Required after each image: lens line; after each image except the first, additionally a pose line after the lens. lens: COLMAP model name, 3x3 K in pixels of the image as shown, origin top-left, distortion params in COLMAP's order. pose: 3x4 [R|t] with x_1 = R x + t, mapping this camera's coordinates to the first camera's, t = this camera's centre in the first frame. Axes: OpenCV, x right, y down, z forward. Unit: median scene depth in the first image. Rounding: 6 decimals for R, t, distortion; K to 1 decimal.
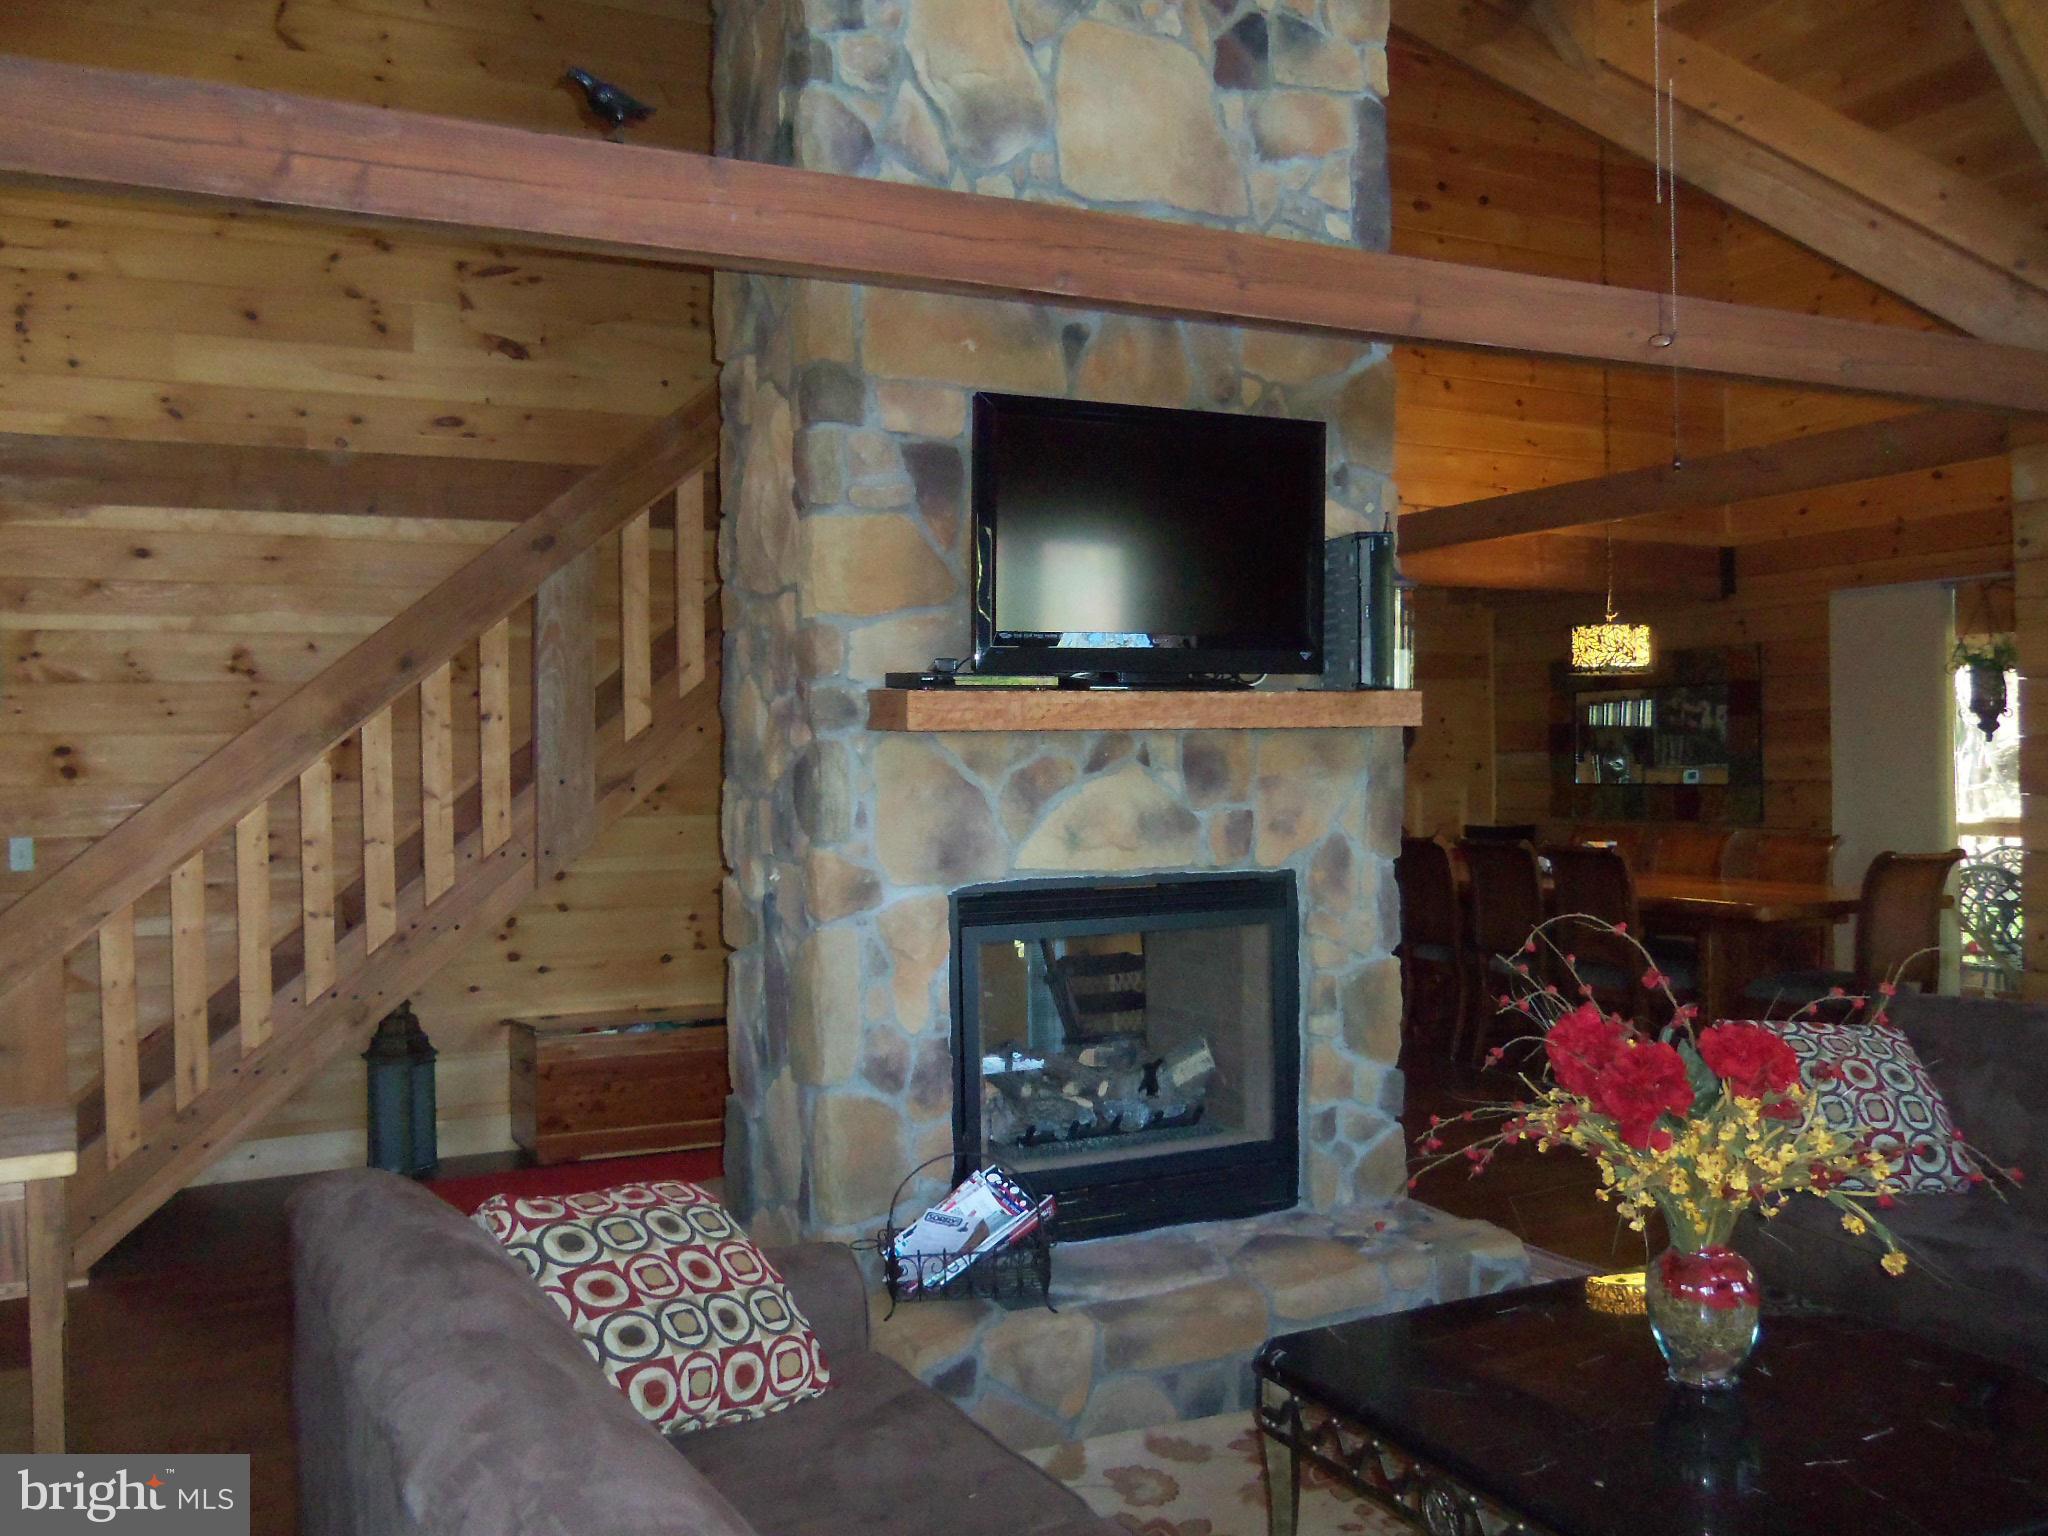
lens RADIAL K [[1703.5, 0, 1016.1], [0, 1703.5, 761.7], [0, 0, 1]] dist [0.005091, -0.007809]
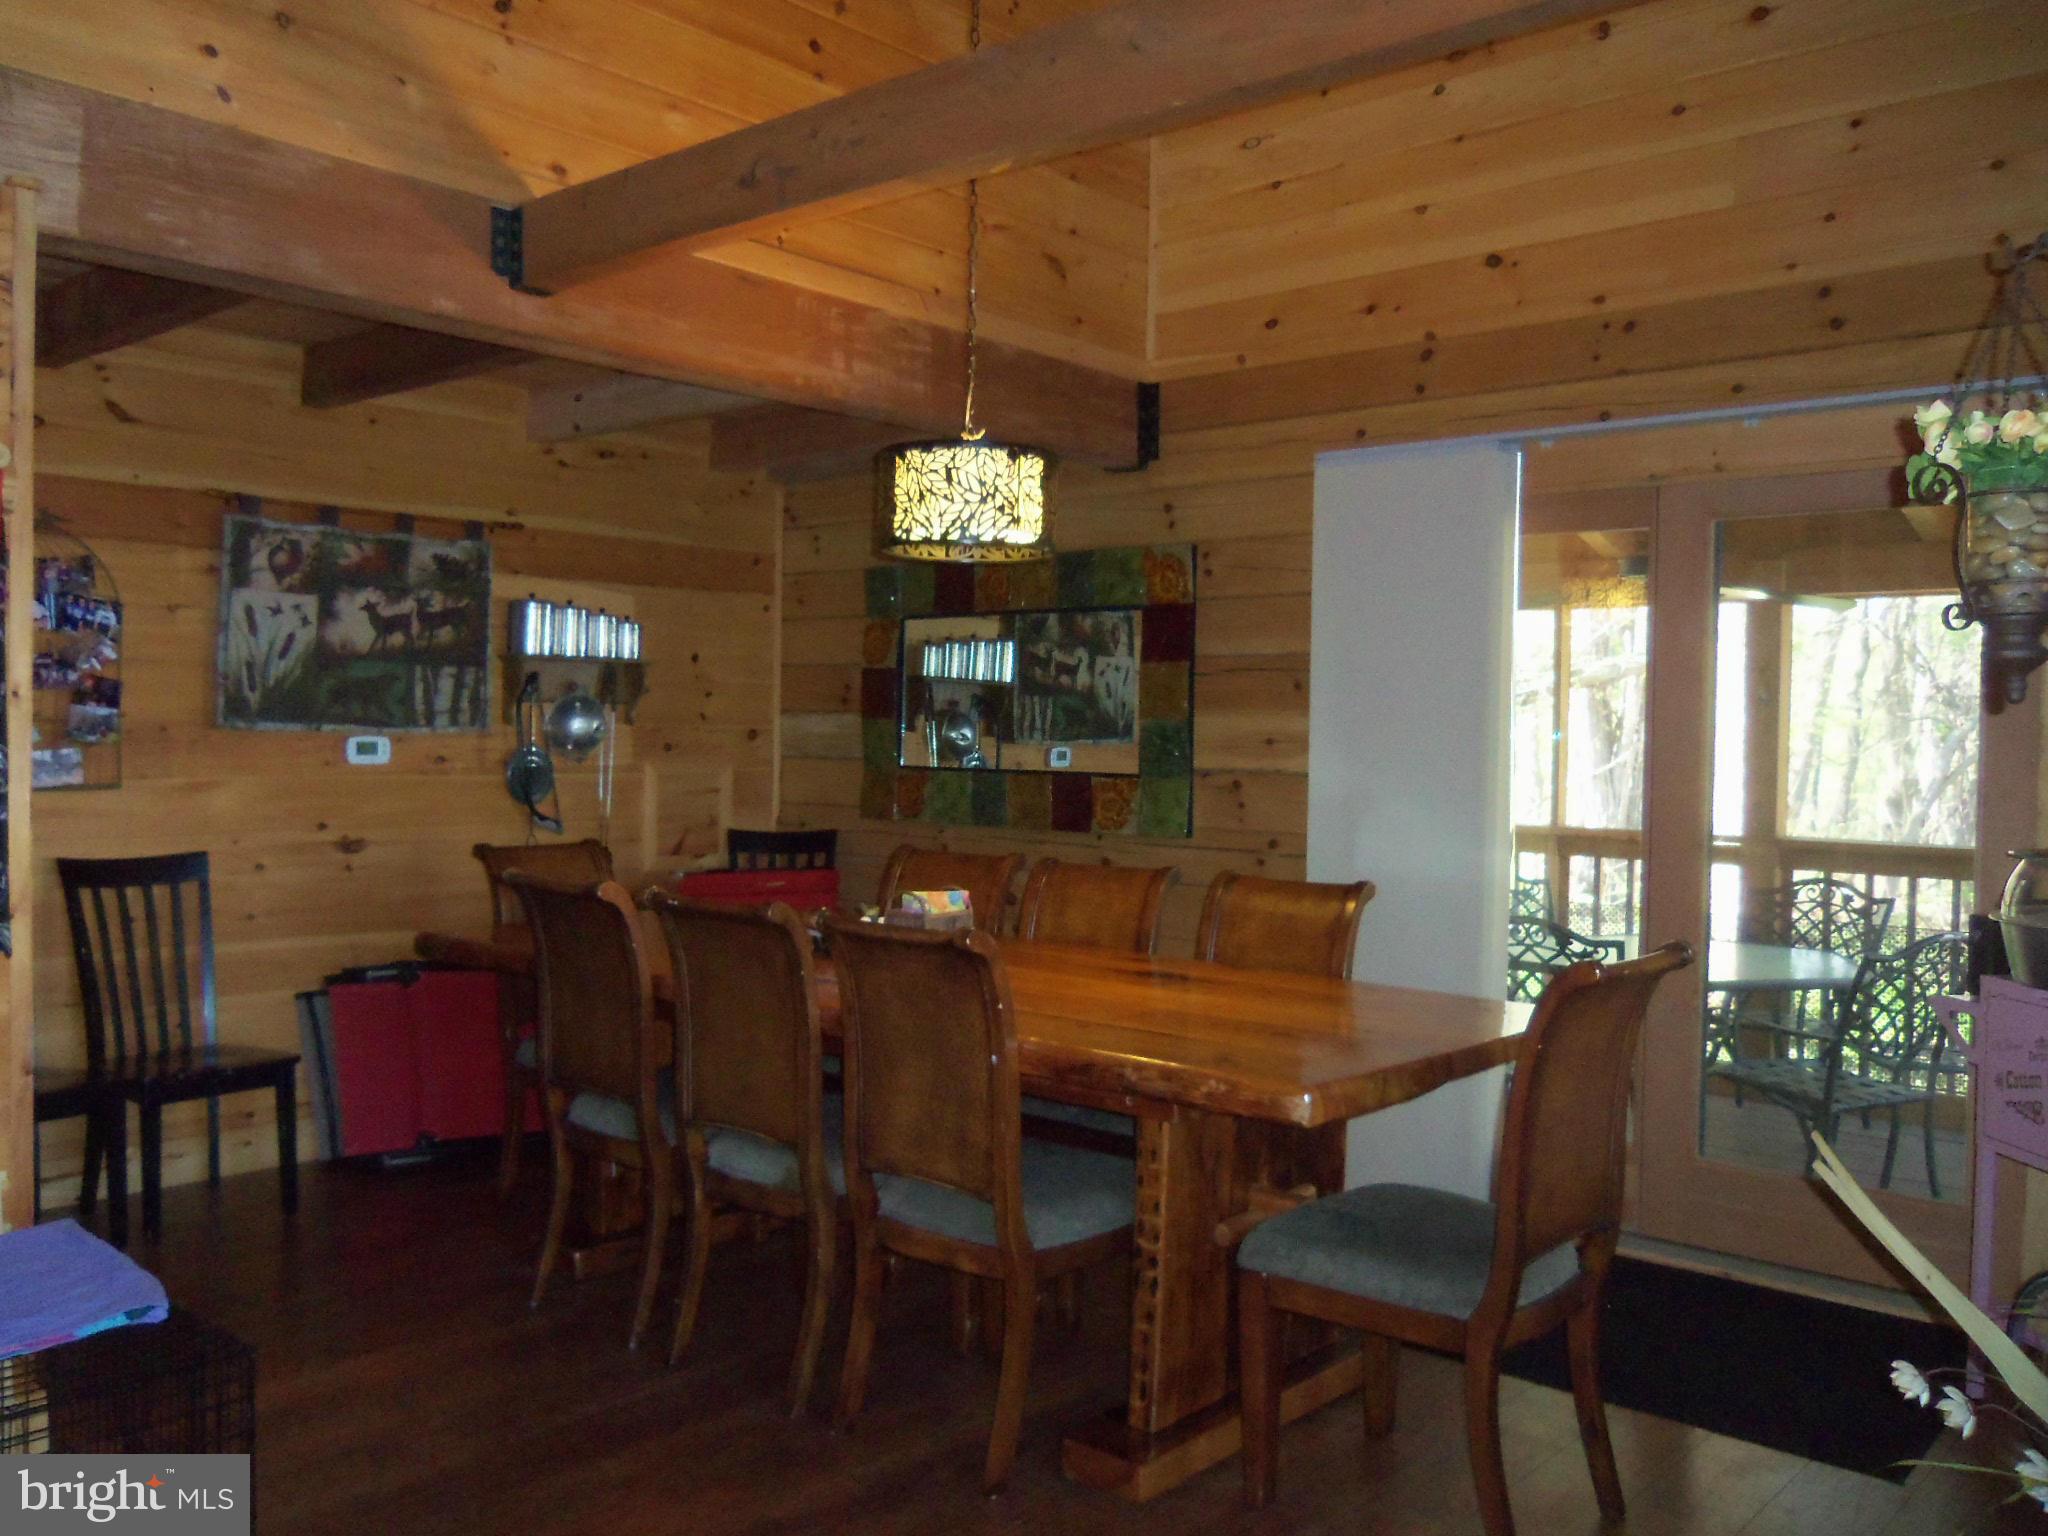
lens RADIAL K [[1703.5, 0, 1016.1], [0, 1703.5, 761.7], [0, 0, 1]] dist [0.005091, -0.007809]
pose [[0.928535, 0.020997, 0.370652, 0.153609], [-0.028476, 0.999486, 0.014717, 0.001048], [-0.370152, -0.024219, 0.928655, 0.456086]]
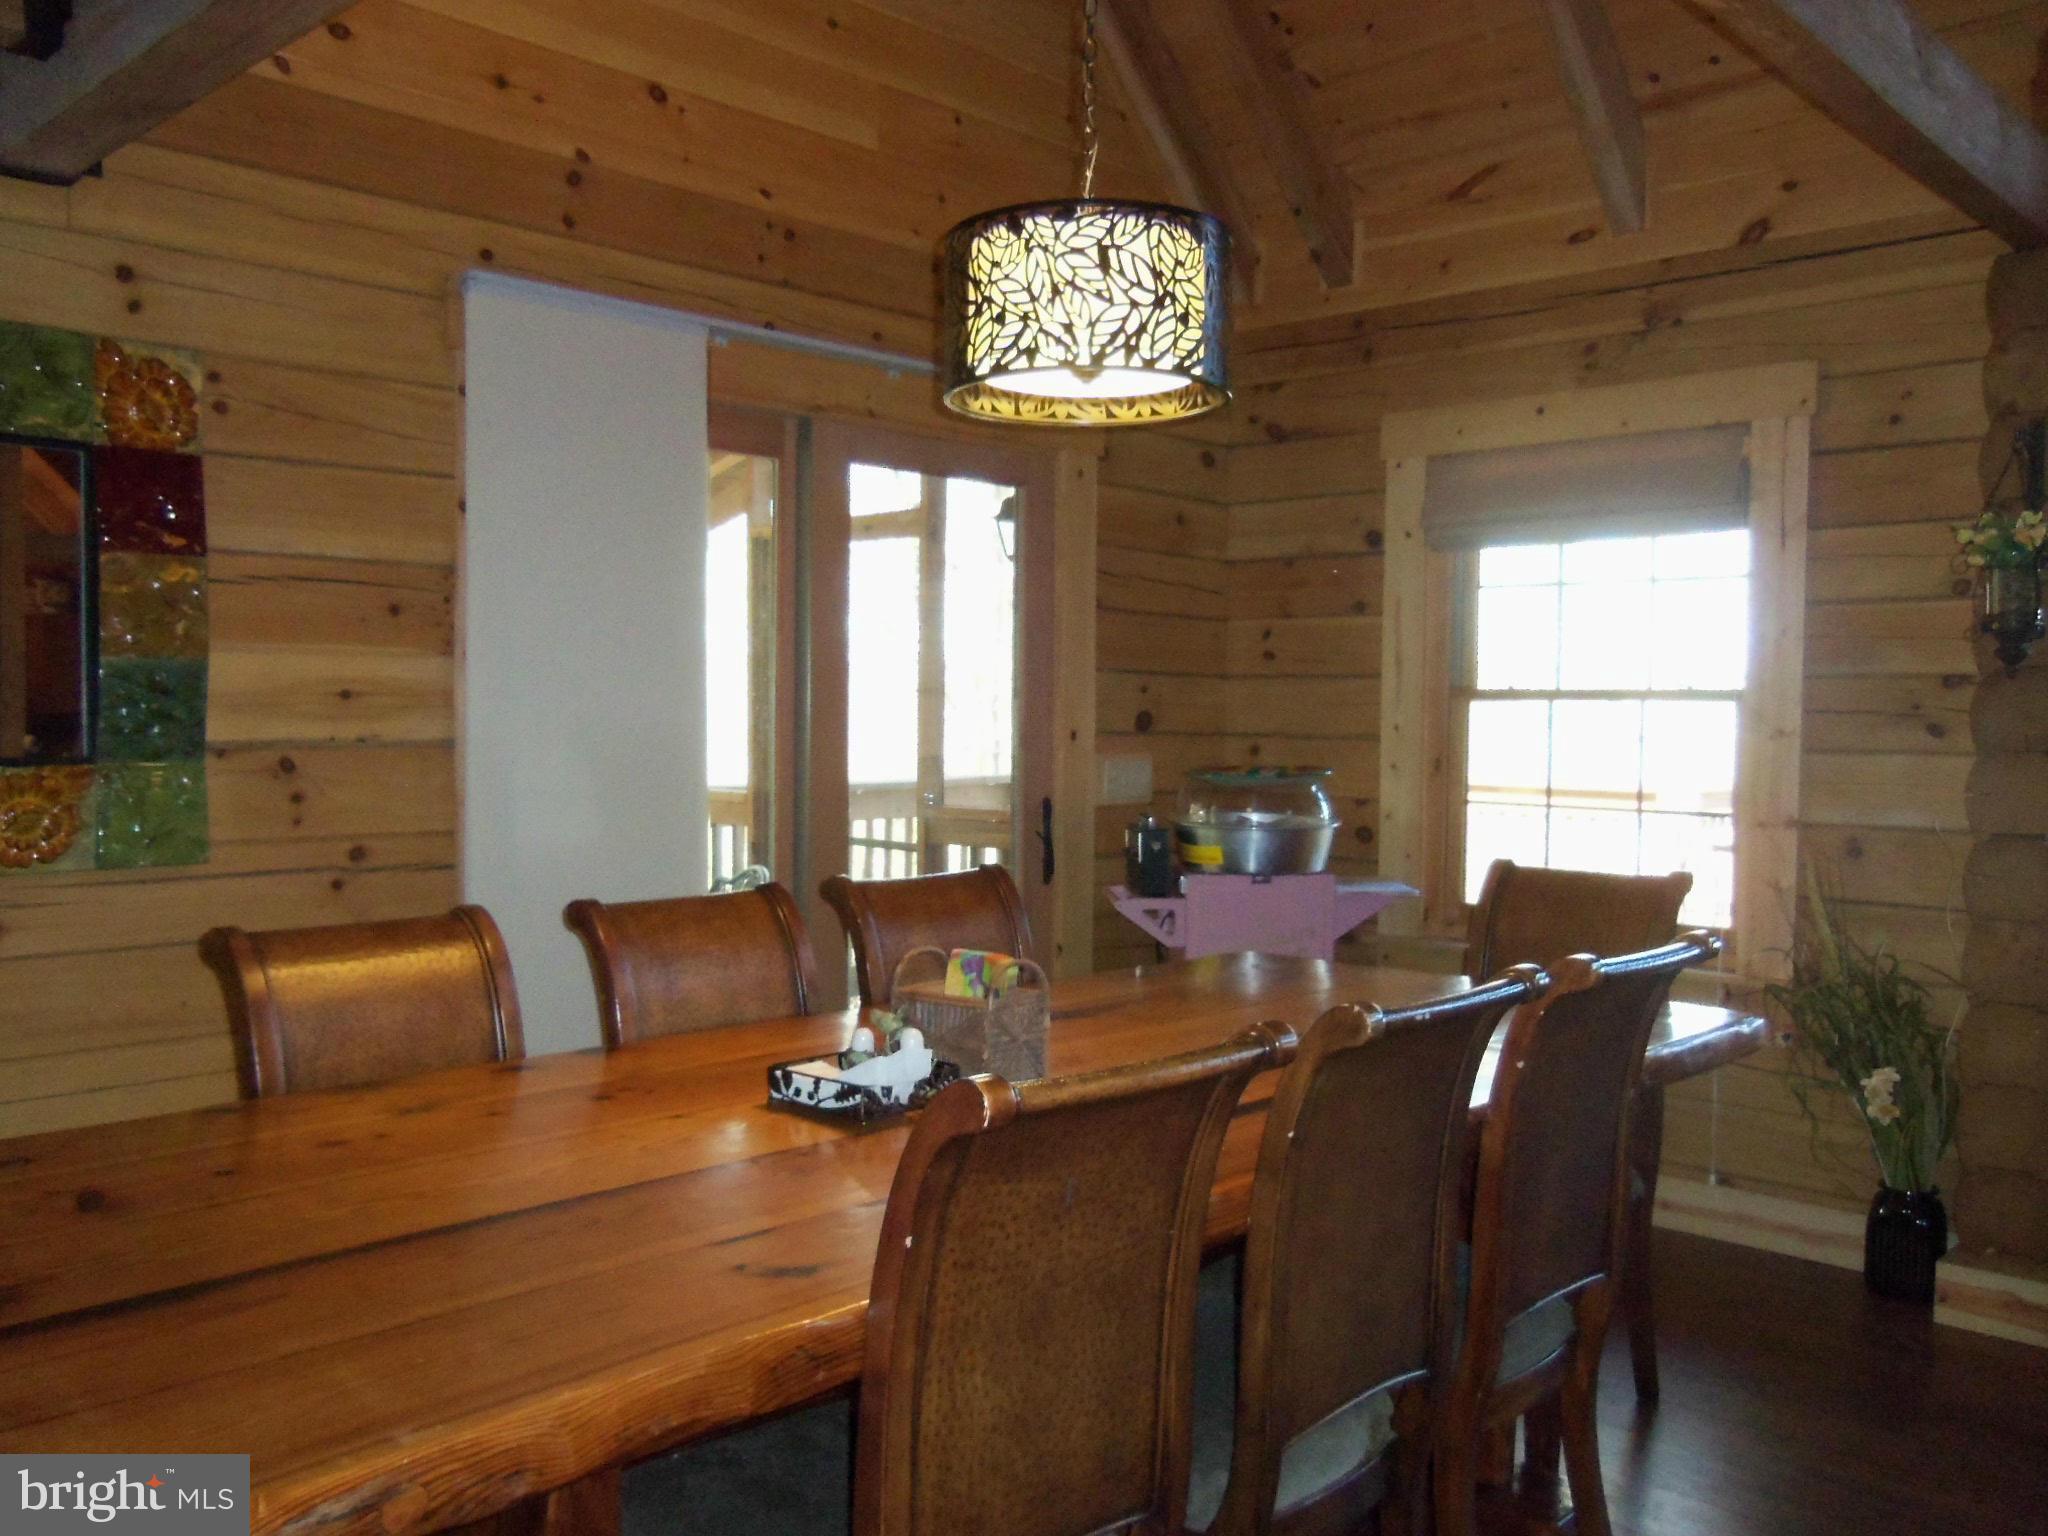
lens RADIAL K [[1703.5, 0, 1016.1], [0, 1703.5, 761.7], [0, 0, 1]] dist [0.005091, -0.007809]
pose [[-0.356330, -0.016146, 0.934221, 0.050083], [0.011194, 0.999705, 0.021547, 0.008566], [-0.934293, 0.018135, -0.356044, 0.962600]]
